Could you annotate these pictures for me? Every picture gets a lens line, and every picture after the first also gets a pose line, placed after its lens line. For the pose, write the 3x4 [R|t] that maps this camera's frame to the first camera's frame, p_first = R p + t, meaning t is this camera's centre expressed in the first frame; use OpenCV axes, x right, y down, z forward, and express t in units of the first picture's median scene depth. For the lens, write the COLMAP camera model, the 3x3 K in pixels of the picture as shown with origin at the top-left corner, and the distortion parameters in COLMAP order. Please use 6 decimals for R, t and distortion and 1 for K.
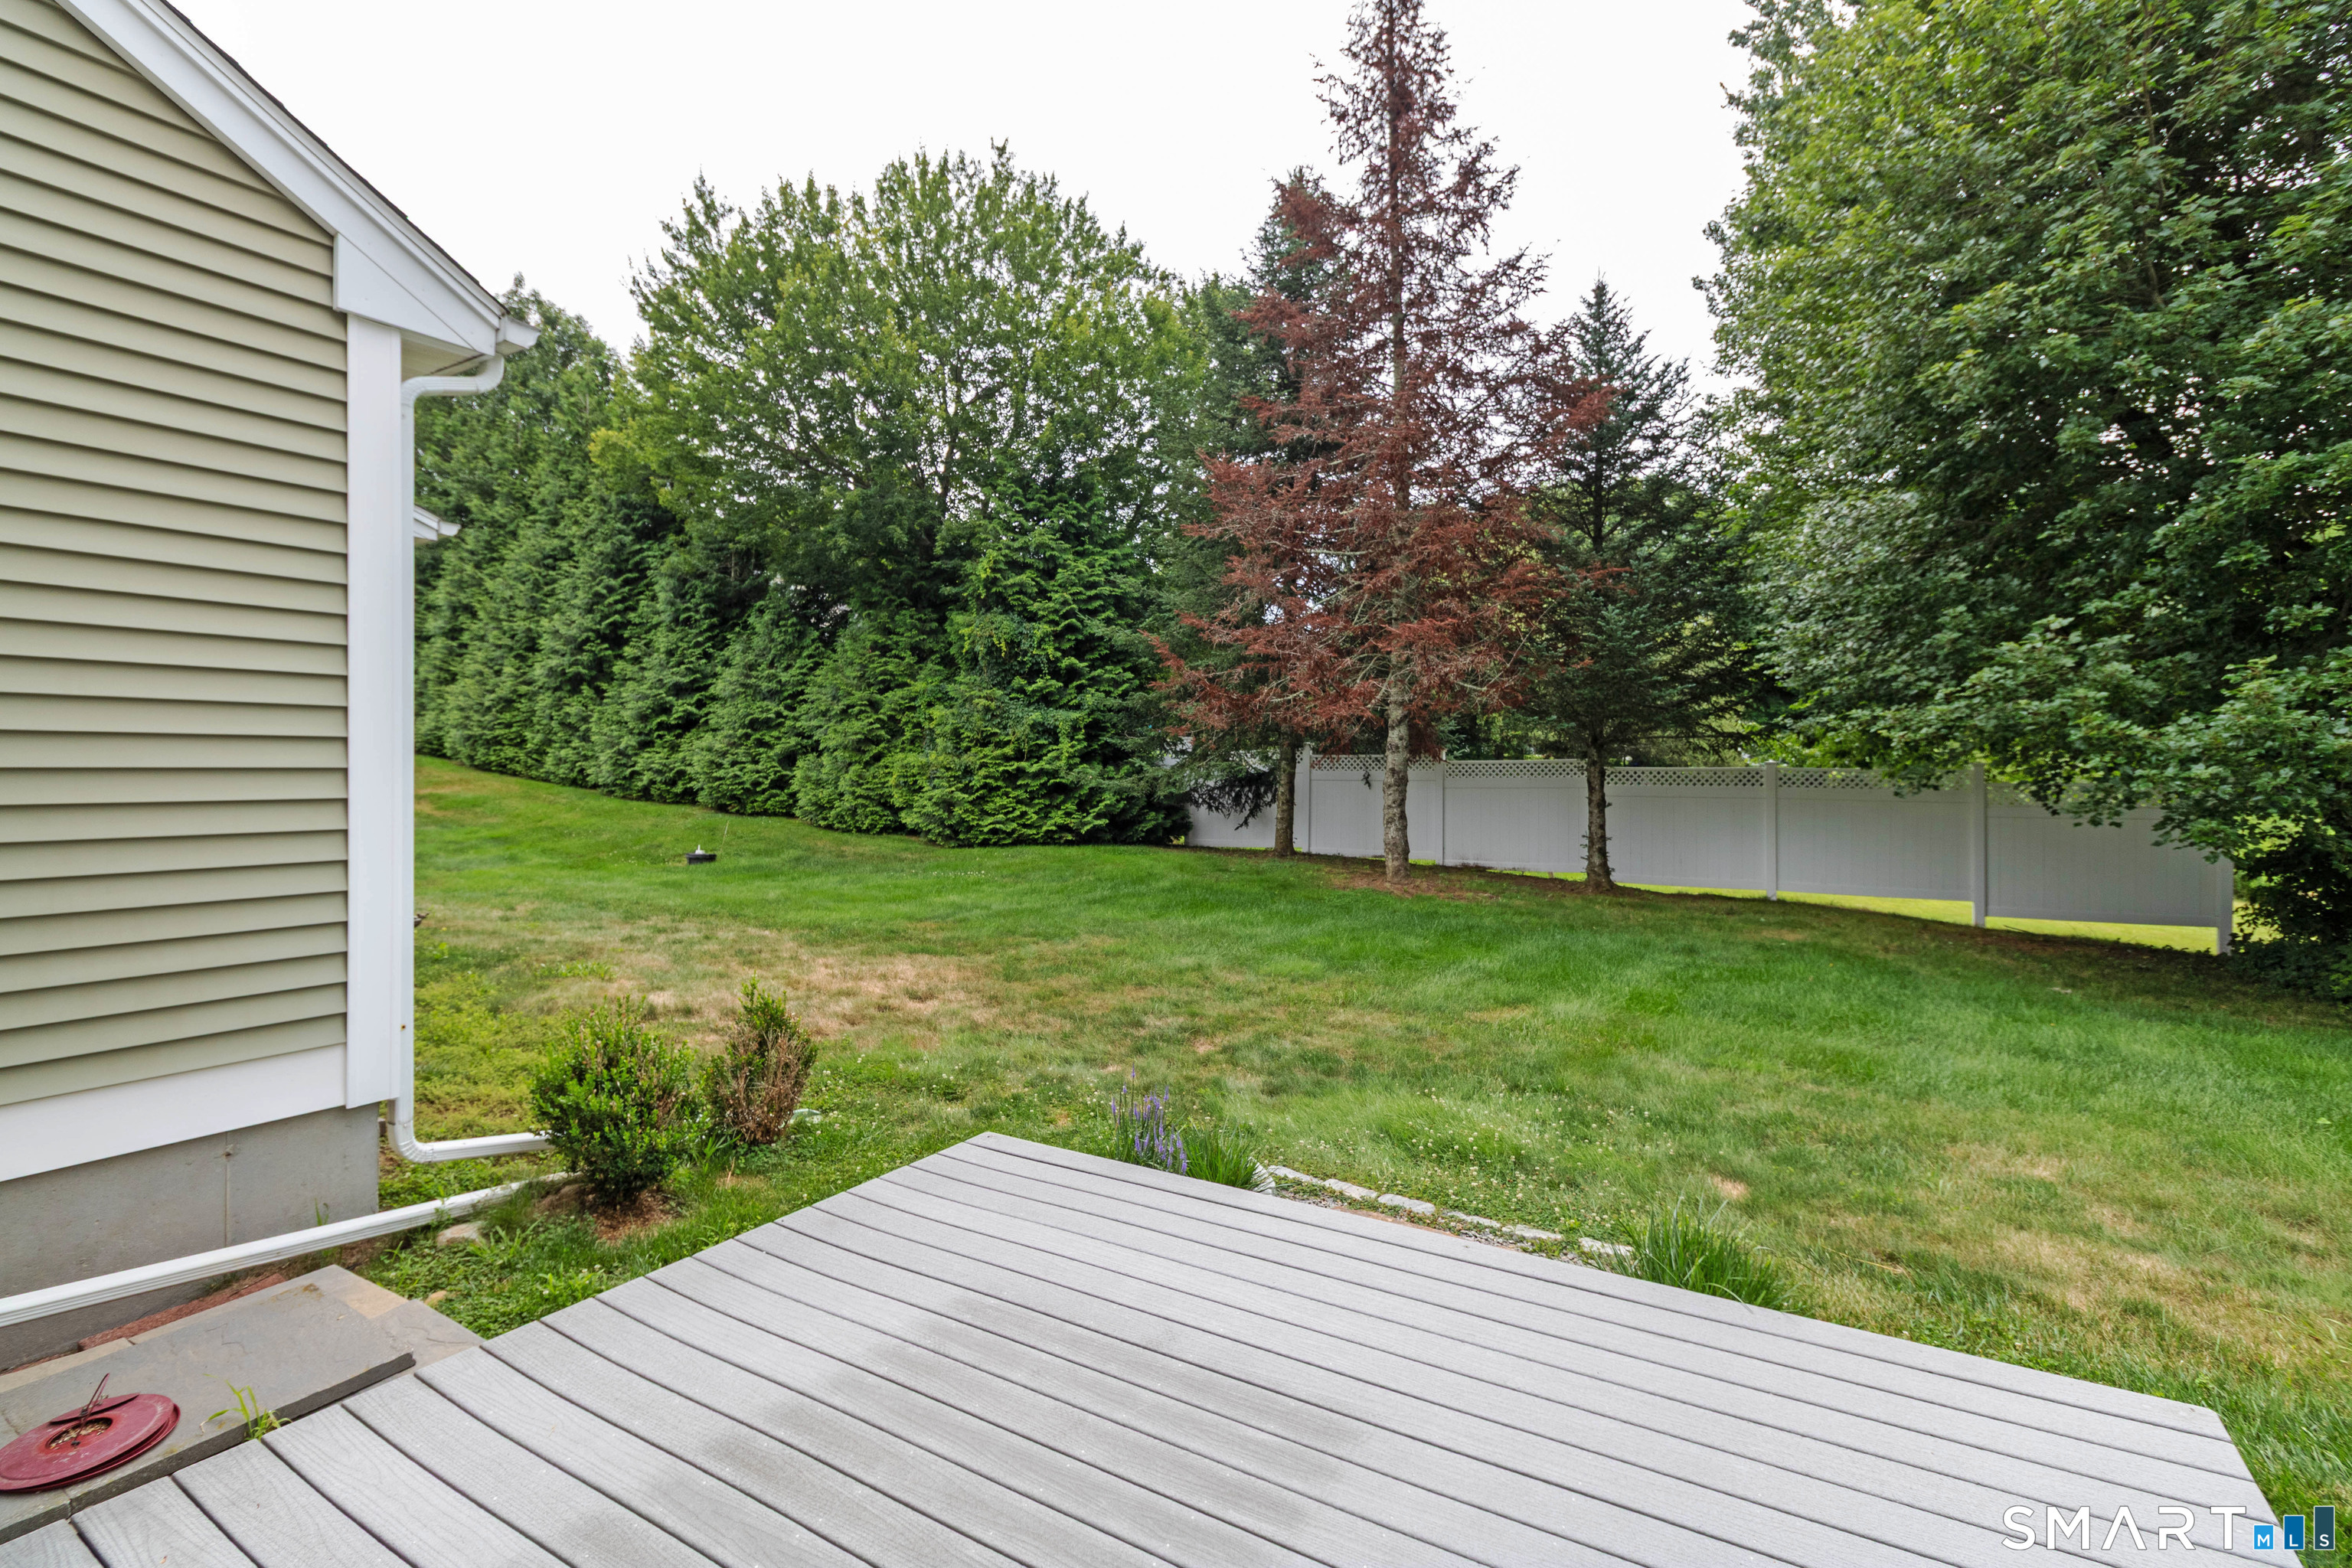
lens RADIAL K [[1084.4, 0, 1184.9], [0, 1084.4, 779.0], [0, 0, 1]] dist [0.000865, 0.000805]
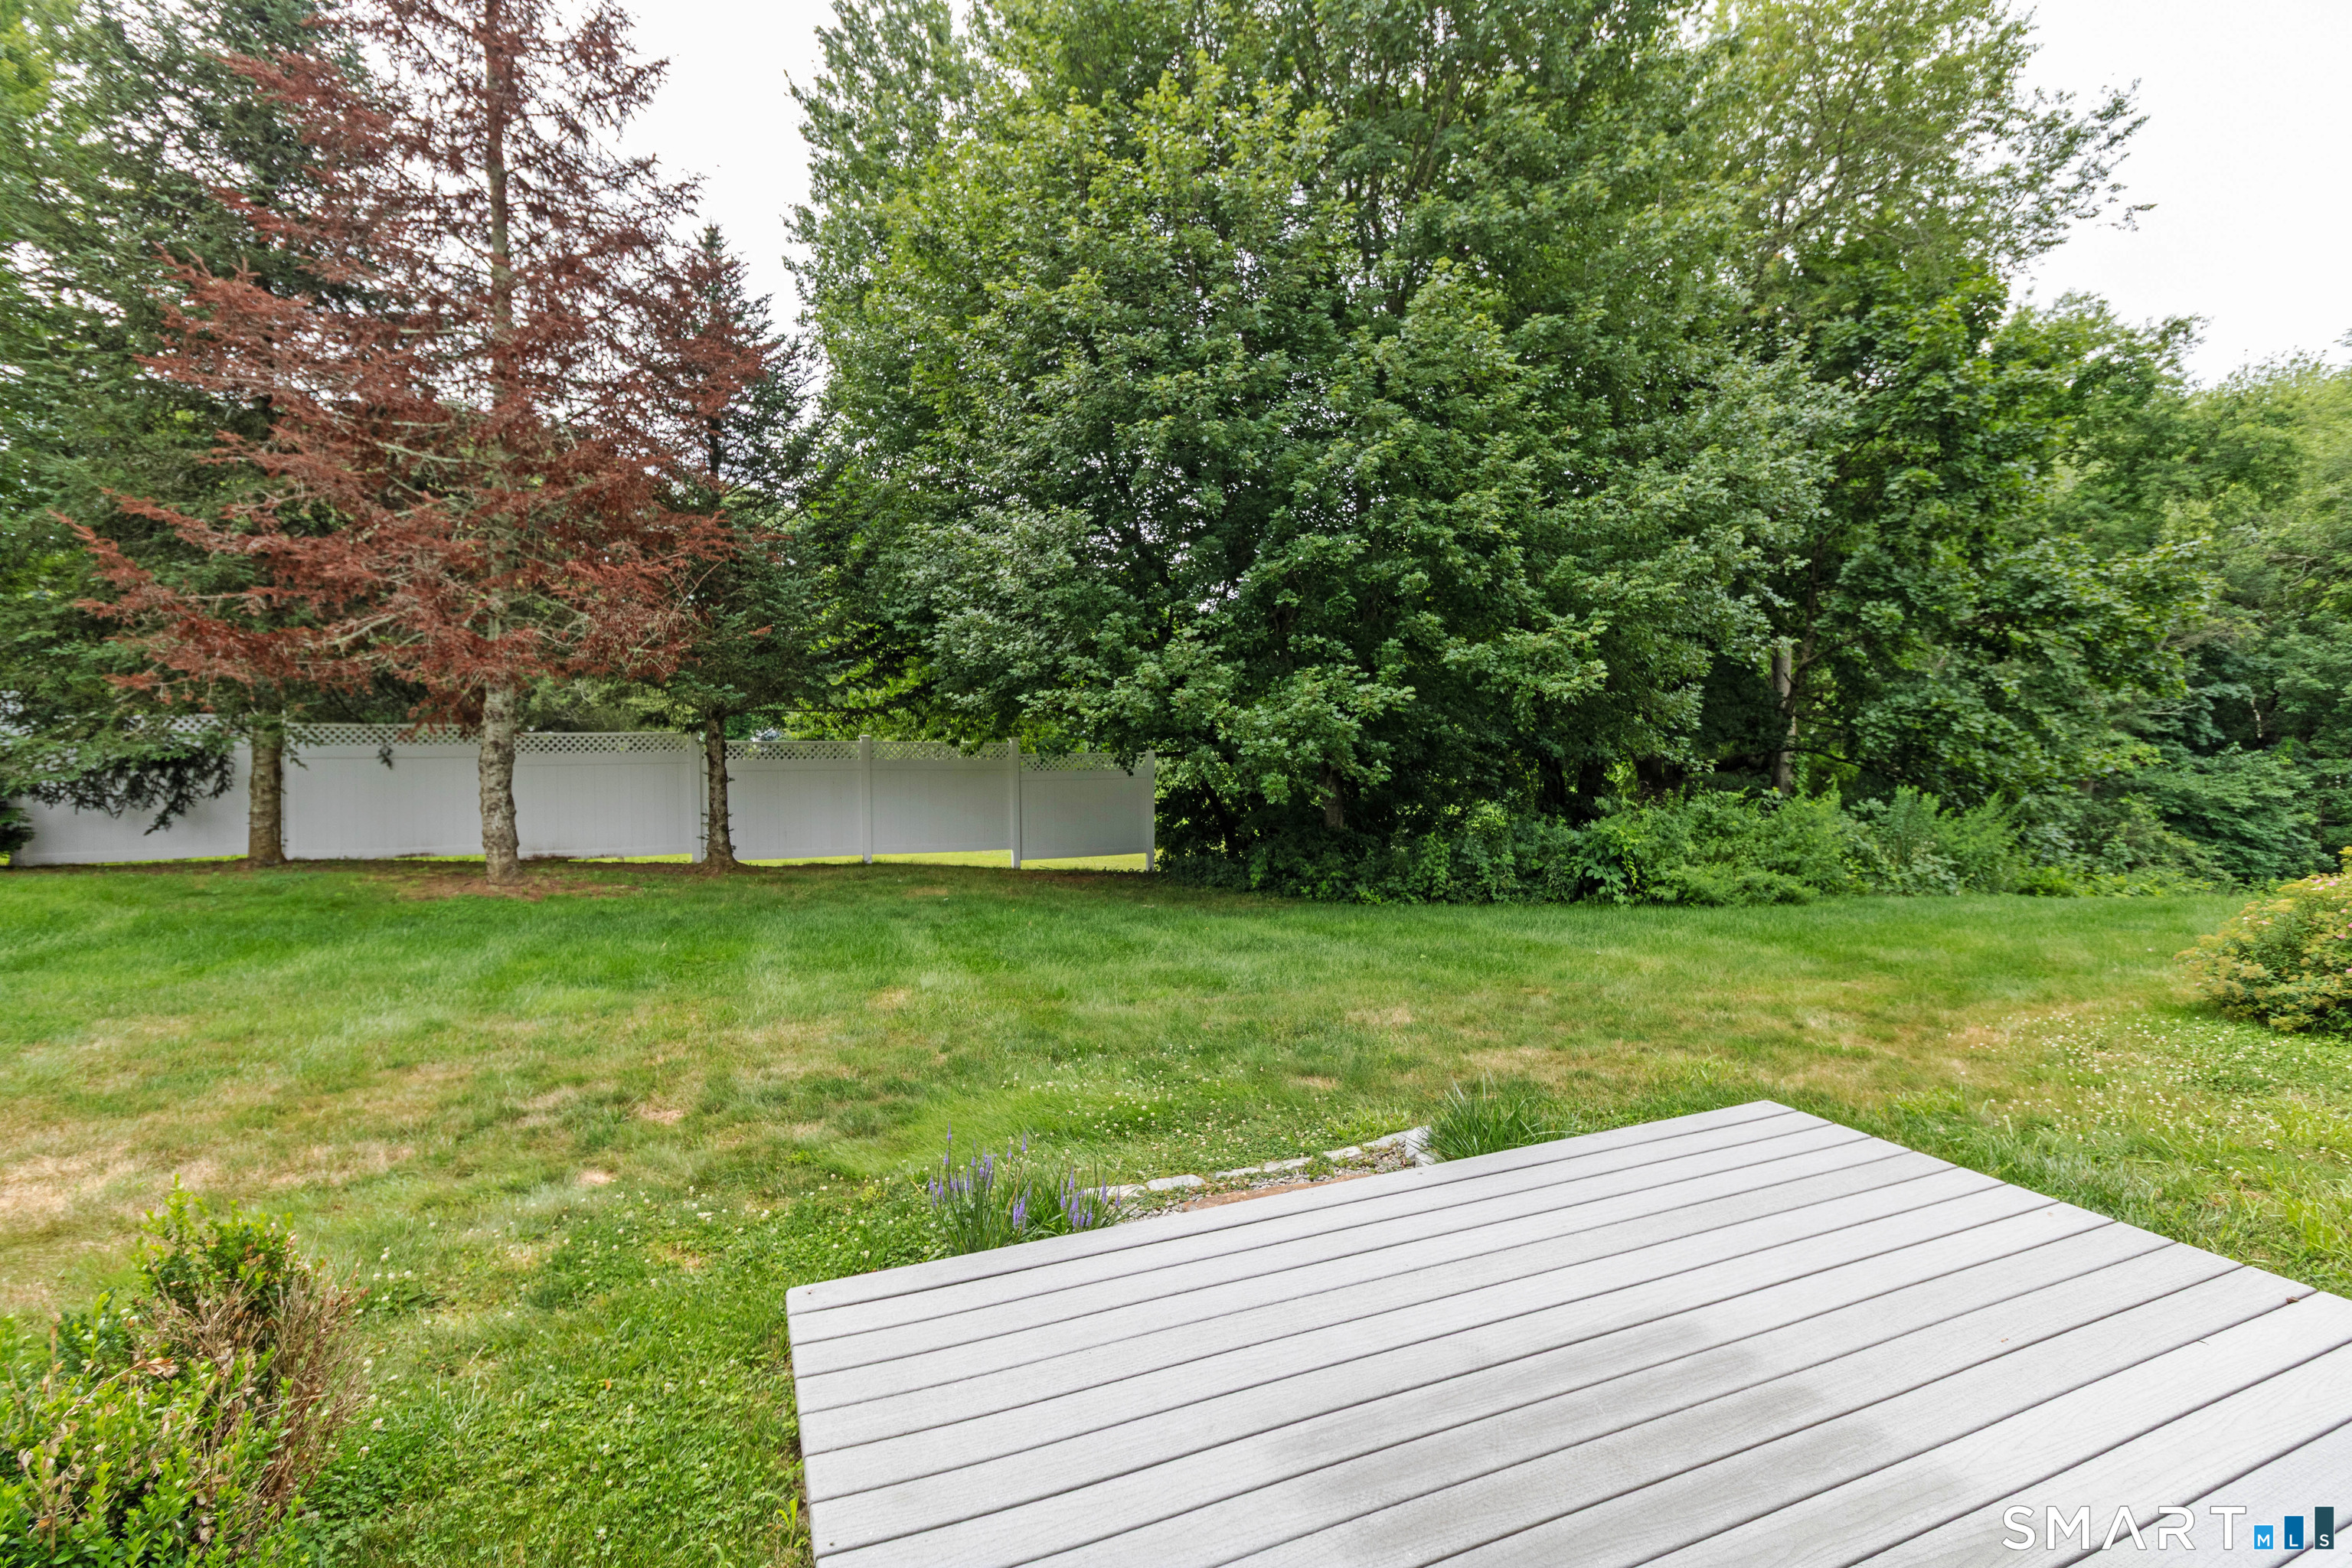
lens RADIAL K [[1084.4, 0, 1181.6], [0, 1084.4, 773.7], [0, 0, 1]] dist [0.000865, 0.000805]
pose [[0.571626, -0.023555, 0.820176, -0.173840], [0.009201, 0.999709, 0.022299, 0.000669], [-0.820462, -0.005200, 0.571677, 0.131150]]
